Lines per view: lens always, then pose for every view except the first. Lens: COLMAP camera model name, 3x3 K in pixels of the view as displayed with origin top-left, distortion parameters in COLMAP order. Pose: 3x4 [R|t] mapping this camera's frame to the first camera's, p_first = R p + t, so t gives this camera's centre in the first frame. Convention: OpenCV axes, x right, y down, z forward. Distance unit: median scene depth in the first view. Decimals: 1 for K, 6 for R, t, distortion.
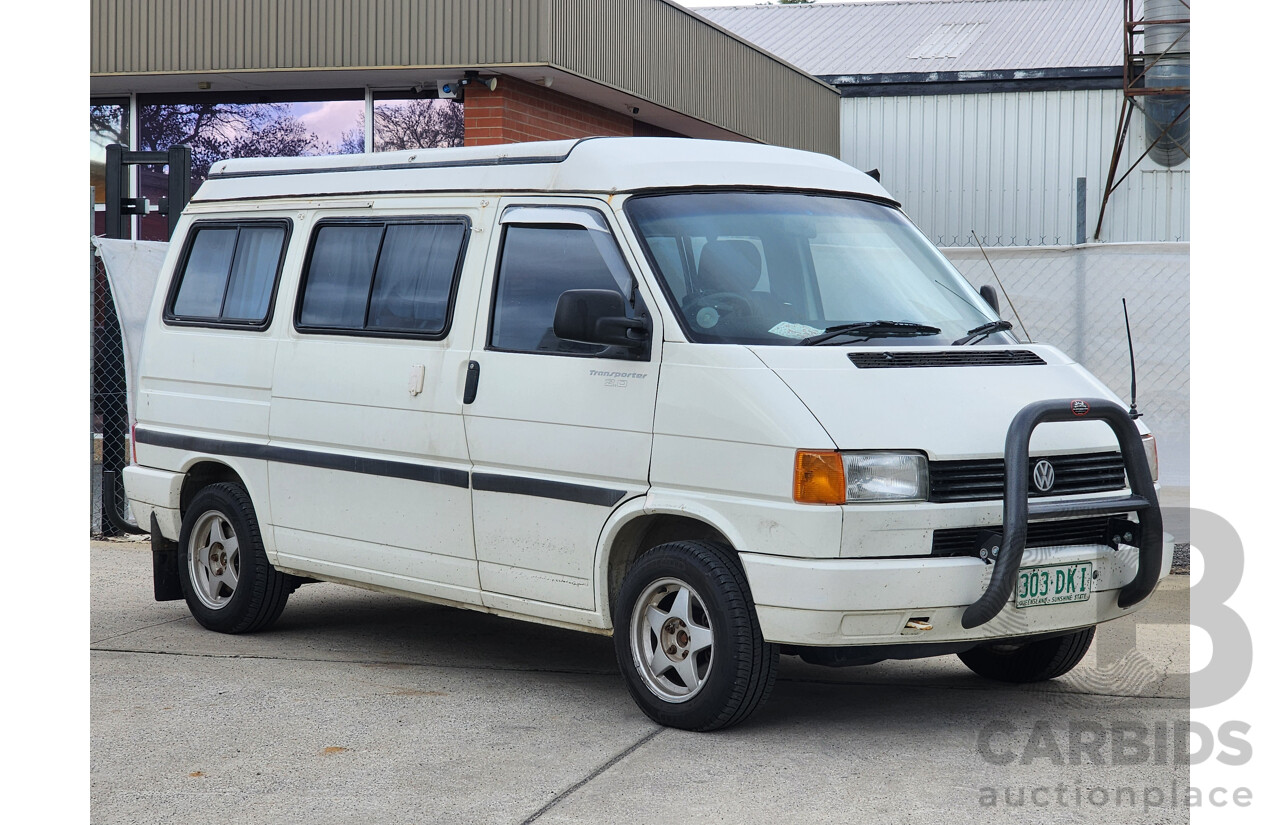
lens RADIAL K [[2475.1, 0, 640.0], [0, 2475.1, 412.5], [0, 0, 1]] dist [0.023152, 0.262444]
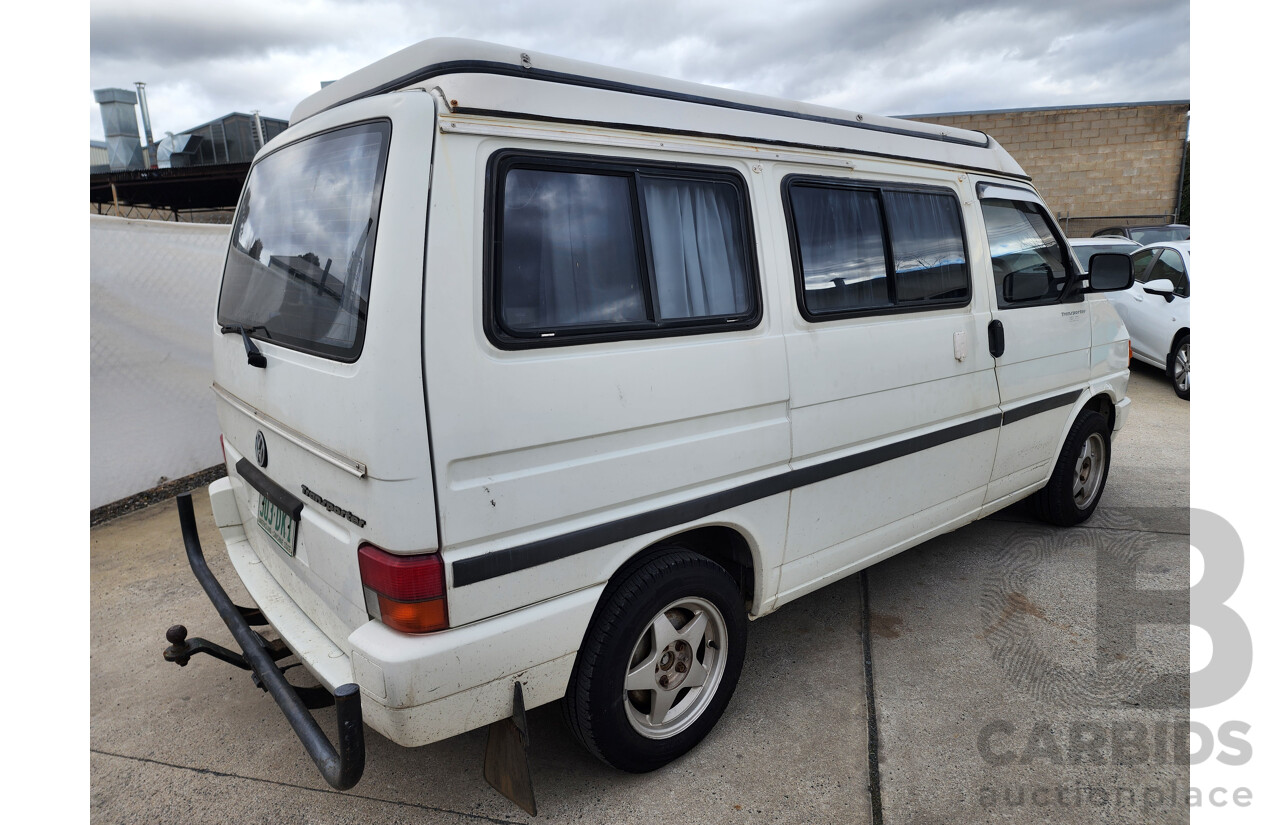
lens RADIAL K [[733.4, 0, 640.5], [0, 733.4, 404.2], [0, 0, 1]] dist [0.077924, -0.065033]
pose [[0.003059, -0.213656, 0.976904, -0.440971], [0.062628, 0.975032, 0.213051, -0.070788], [-0.998032, 0.060530, 0.016363, 1.228547]]
